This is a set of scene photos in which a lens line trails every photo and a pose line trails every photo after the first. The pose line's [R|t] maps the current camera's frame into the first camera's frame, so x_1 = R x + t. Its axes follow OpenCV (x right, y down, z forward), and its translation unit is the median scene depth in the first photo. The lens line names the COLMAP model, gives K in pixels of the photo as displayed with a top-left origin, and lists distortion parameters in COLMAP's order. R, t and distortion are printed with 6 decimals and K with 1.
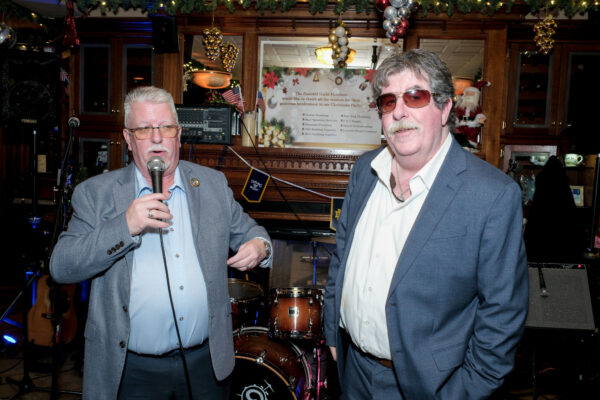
lens RADIAL K [[532.9, 0, 295.4], [0, 532.9, 206.4], [0, 0, 1]] dist [0.004439, -0.008211]
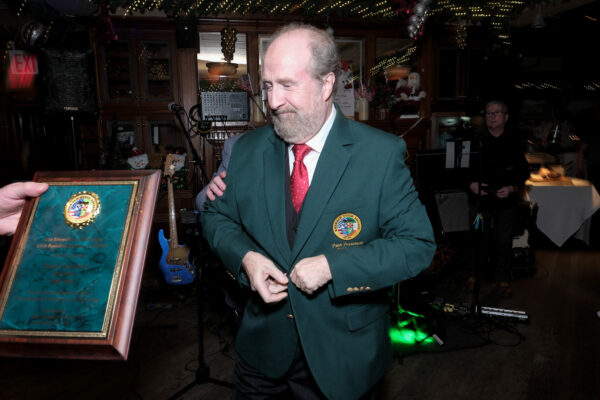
lens RADIAL K [[421.3, 0, 304.6], [0, 421.3, 201.5], [0, 0, 1]] dist [-0.004063, -0.000479]
pose [[0.951564, -0.102916, 0.289714, -0.301604], [0.081925, 0.993117, 0.083708, 0.003206], [-0.296334, -0.055919, 0.953446, -0.016970]]
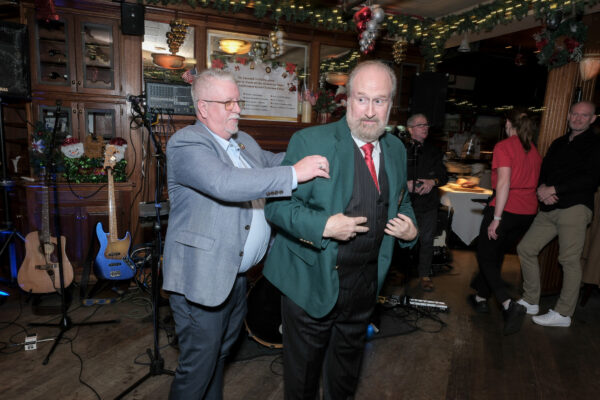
lens RADIAL K [[421.3, 0, 305.5], [0, 421.3, 209.4], [0, 0, 1]] dist [-0.004063, -0.000479]
pose [[0.880815, -0.081960, 0.466313, -0.370882], [0.030694, 0.992716, 0.116505, -0.002415], [-0.472465, -0.088307, 0.876915, -0.028491]]
